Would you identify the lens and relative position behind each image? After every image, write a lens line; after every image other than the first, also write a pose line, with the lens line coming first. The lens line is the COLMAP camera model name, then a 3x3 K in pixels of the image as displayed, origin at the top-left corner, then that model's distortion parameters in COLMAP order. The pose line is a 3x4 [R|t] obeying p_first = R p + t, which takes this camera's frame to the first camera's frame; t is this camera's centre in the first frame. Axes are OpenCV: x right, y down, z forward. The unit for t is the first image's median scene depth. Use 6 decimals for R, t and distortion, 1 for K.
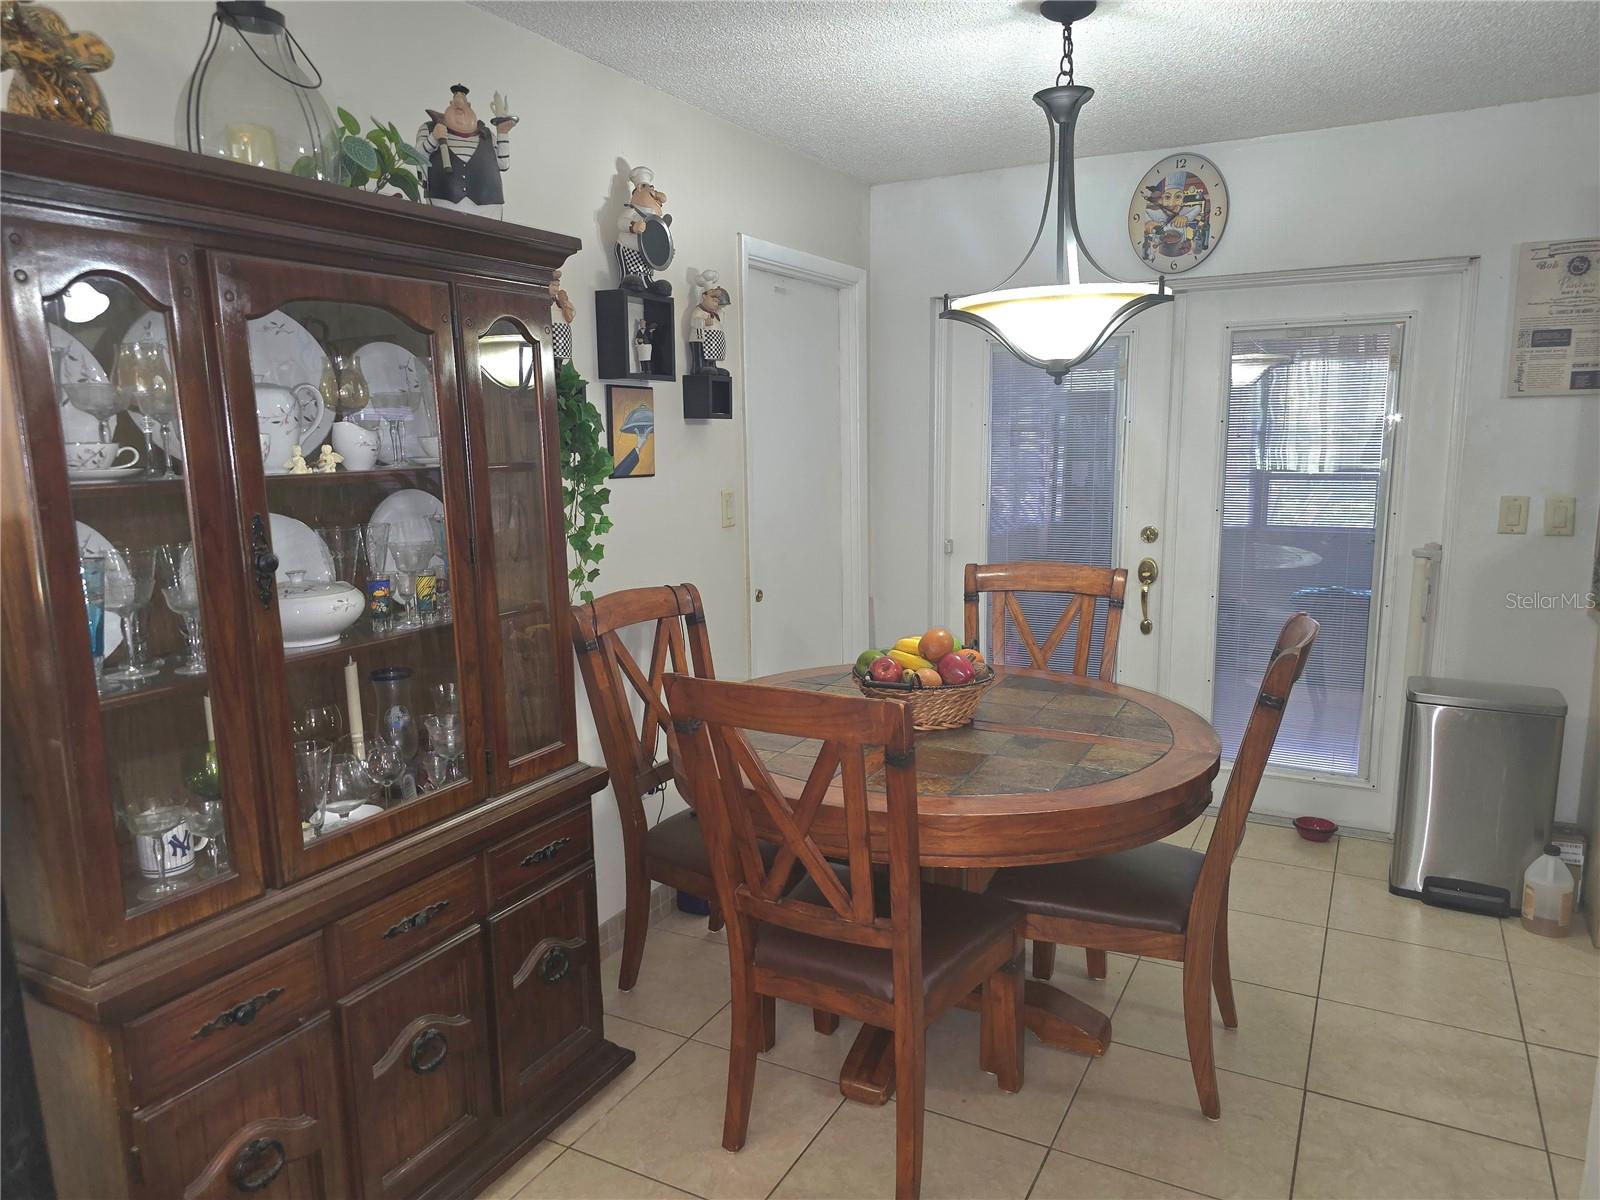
lens RADIAL K [[1067.9, 0, 844.3], [0, 1067.9, 627.3], [0, 0, 1]] dist [0.000681, -0.006566]
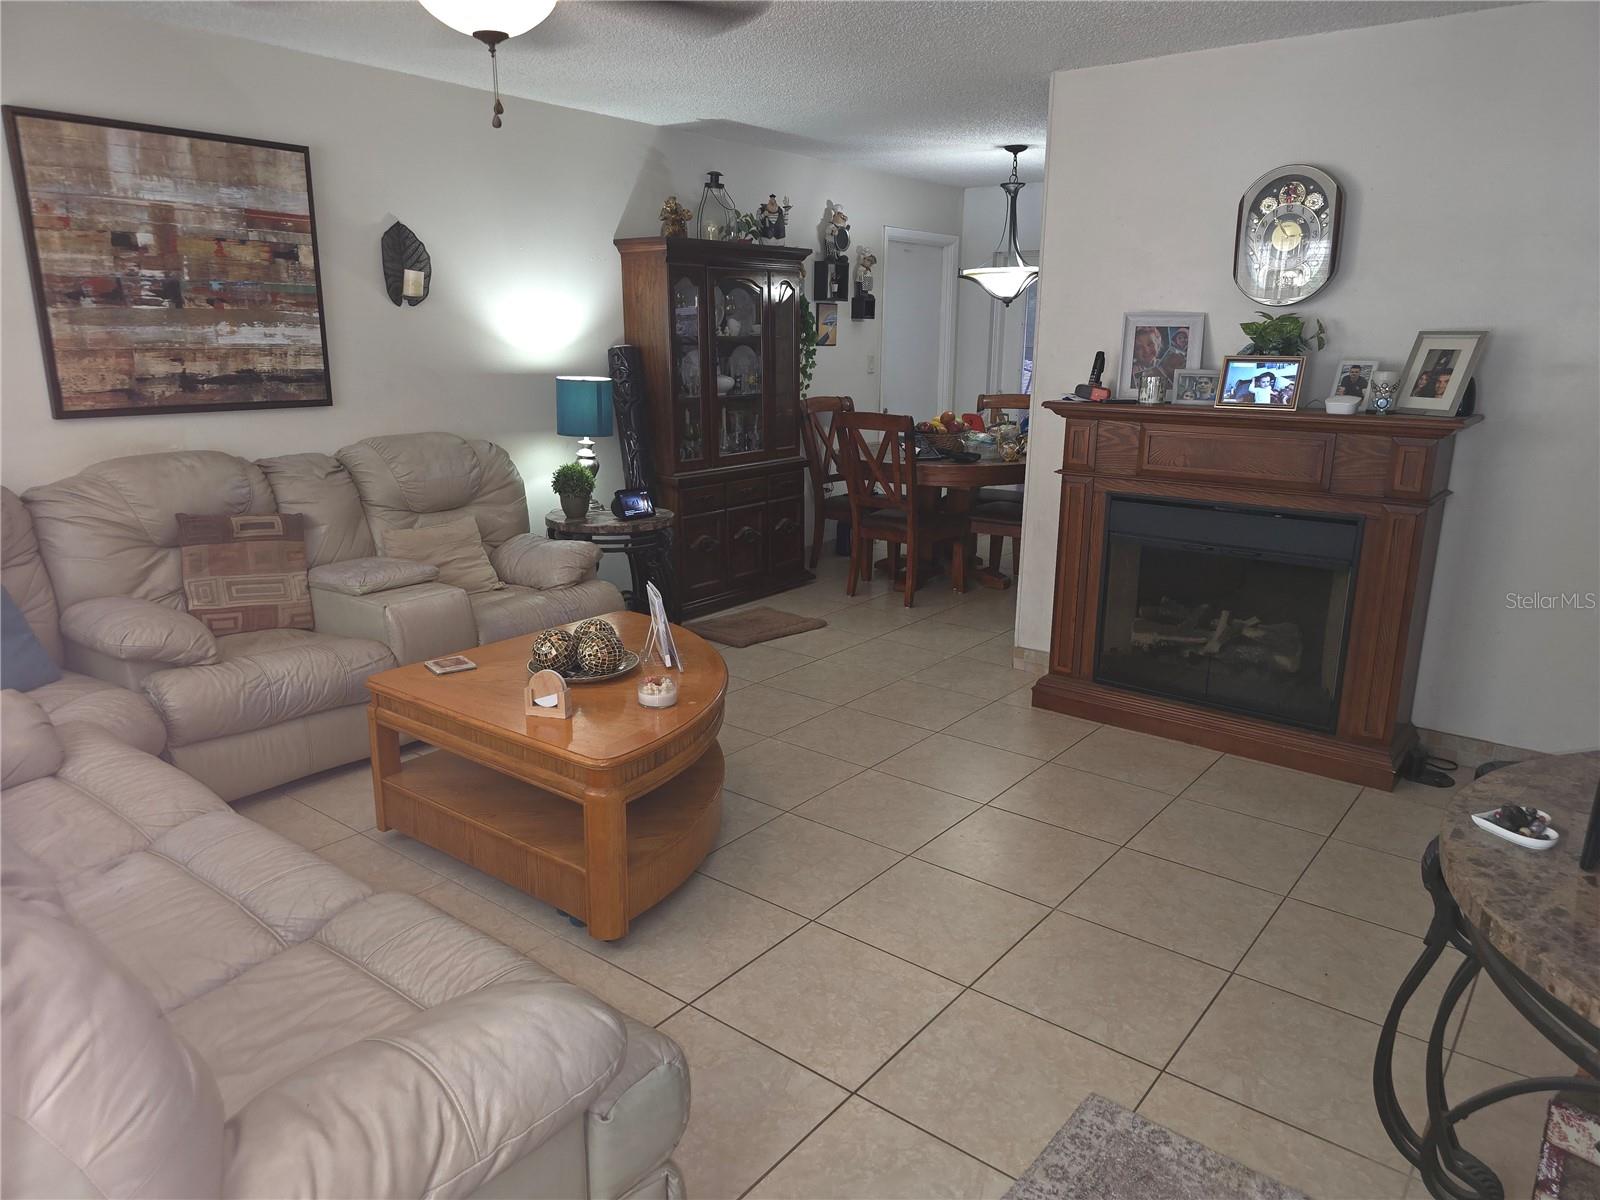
lens RADIAL K [[1067.9, 0, 798.2], [0, 1067.9, 600.4], [0, 0, 1]] dist [0.000681, -0.006566]
pose [[0.977450, 0.068142, -0.199869, 0.241799], [-0.053882, 0.995655, 0.075945, 0.238067], [0.204175, -0.063463, 0.976875, -1.303983]]
